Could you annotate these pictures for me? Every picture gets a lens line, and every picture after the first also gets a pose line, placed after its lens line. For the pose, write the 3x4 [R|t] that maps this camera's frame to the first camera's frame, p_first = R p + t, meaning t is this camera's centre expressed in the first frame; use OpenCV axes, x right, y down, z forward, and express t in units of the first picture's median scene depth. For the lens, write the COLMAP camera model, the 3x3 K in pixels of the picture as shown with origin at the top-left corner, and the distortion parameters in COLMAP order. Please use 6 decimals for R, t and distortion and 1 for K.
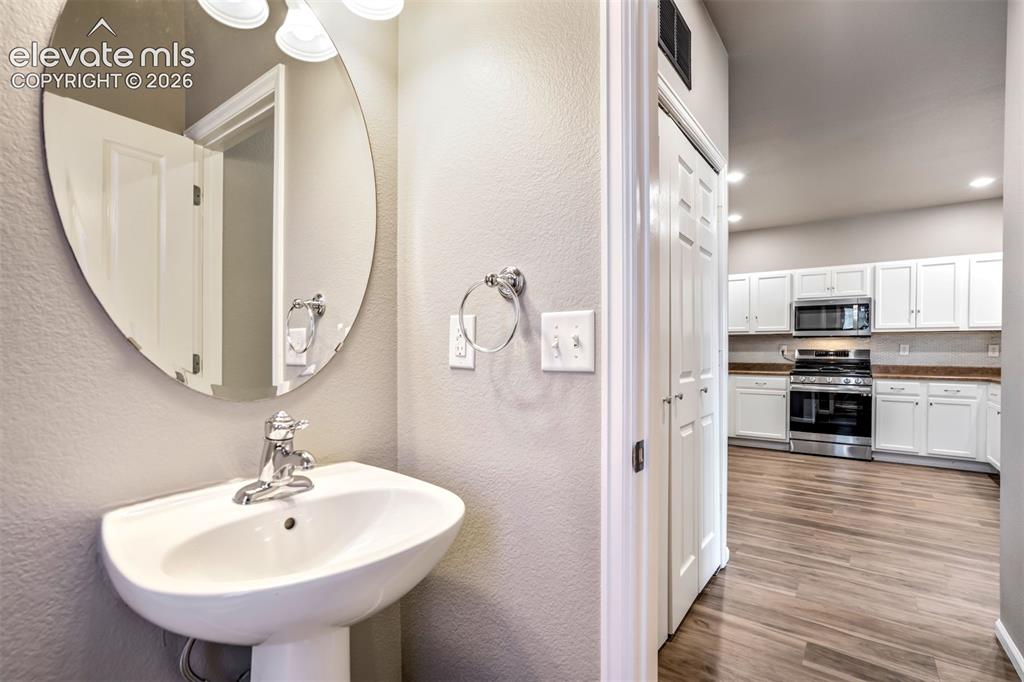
lens RADIAL K [[472.9, 0, 531.3], [0, 472.9, 350.9], [0, 0, 1]] dist [-0.024620, 0.016760]
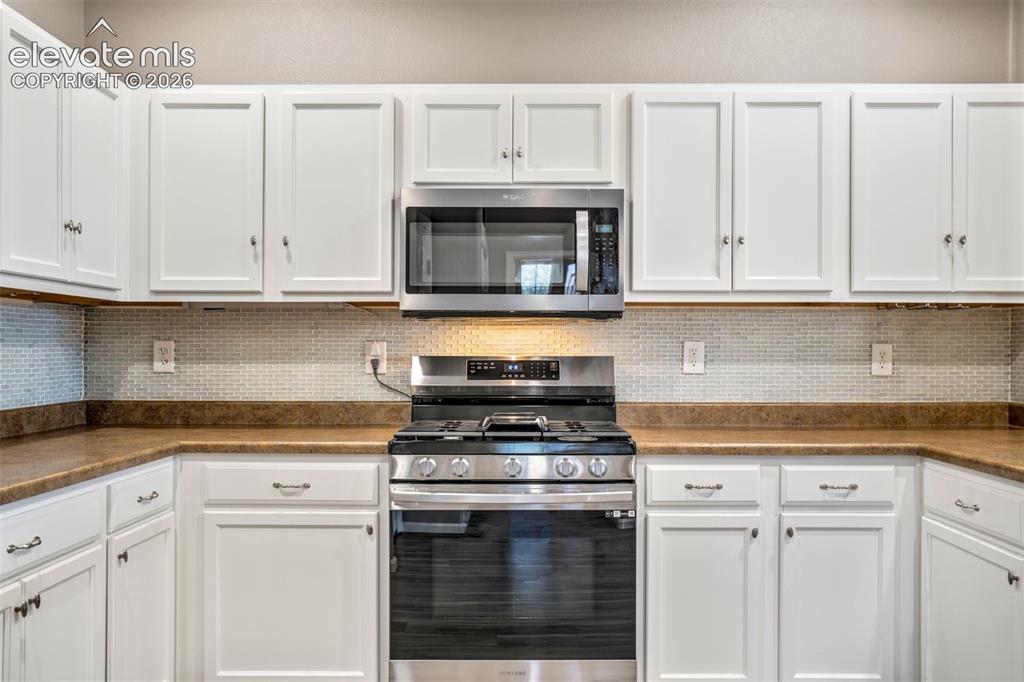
lens RADIAL K [[870.3, 0, 512.0], [0, 870.3, 341.0], [0, 0, 1]] dist [-0.003029, 0.011893]
pose [[0.824011, 0.003906, 0.566560, 0.339157], [0.002049, 0.999949, -0.009873, -0.008113], [-0.566570, 0.009296, 0.823961, 0.571089]]
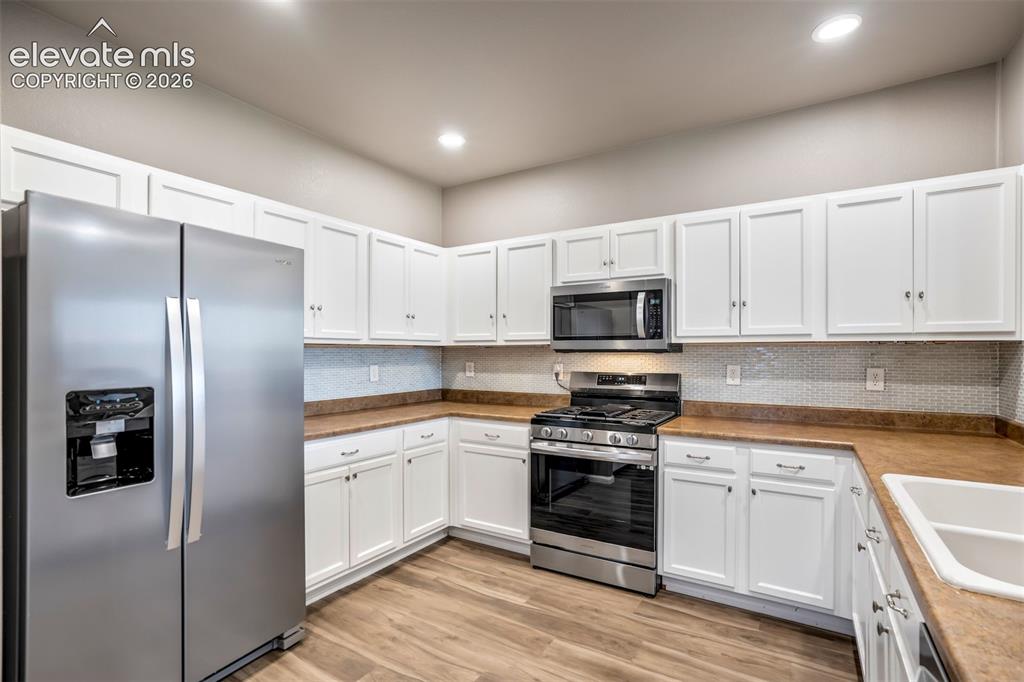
lens RADIAL K [[472.9, 0, 531.3], [0, 472.9, 350.9], [0, 0, 1]] dist [-0.024620, 0.016760]
pose [[0.996528, -0.003781, 0.083174, 0.530511], [0.004183, 0.999980, -0.004652, -0.029753], [-0.083154, 0.004984, 0.996524, 0.483251]]
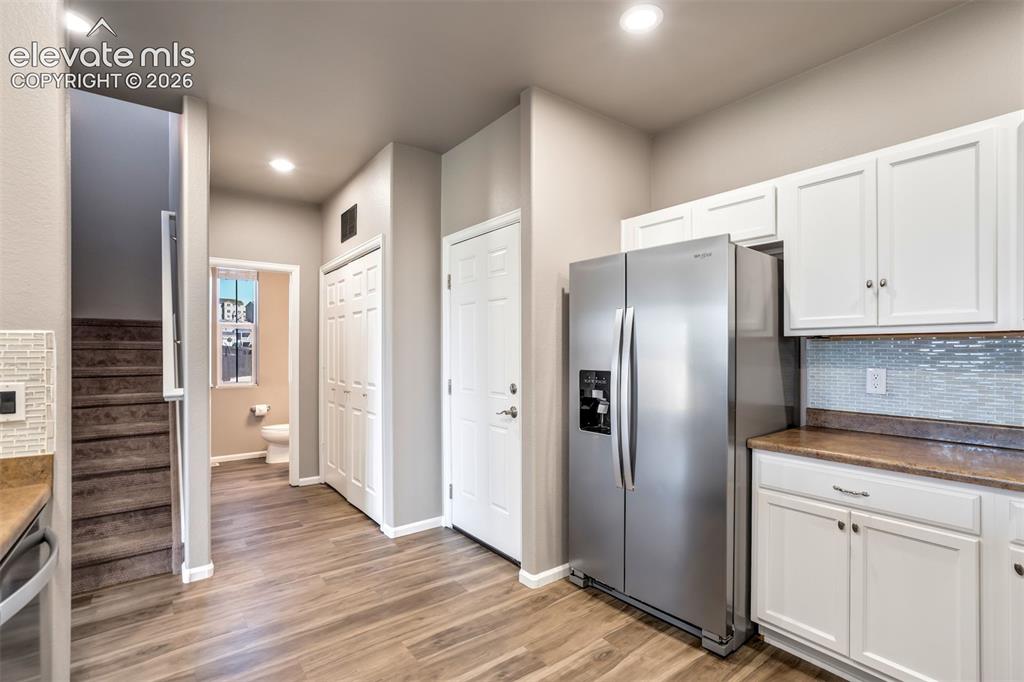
lens RADIAL K [[493.9, 0, 524.0], [0, 493.9, 351.3], [0, 0, 1]] dist [-0.053033, 0.032051]
pose [[-0.301237, -0.000365, -0.953549, 0.790328], [0.002752, 0.999995, -0.001252, -0.027283], [0.953545, -0.003001, -0.301235, 0.879888]]
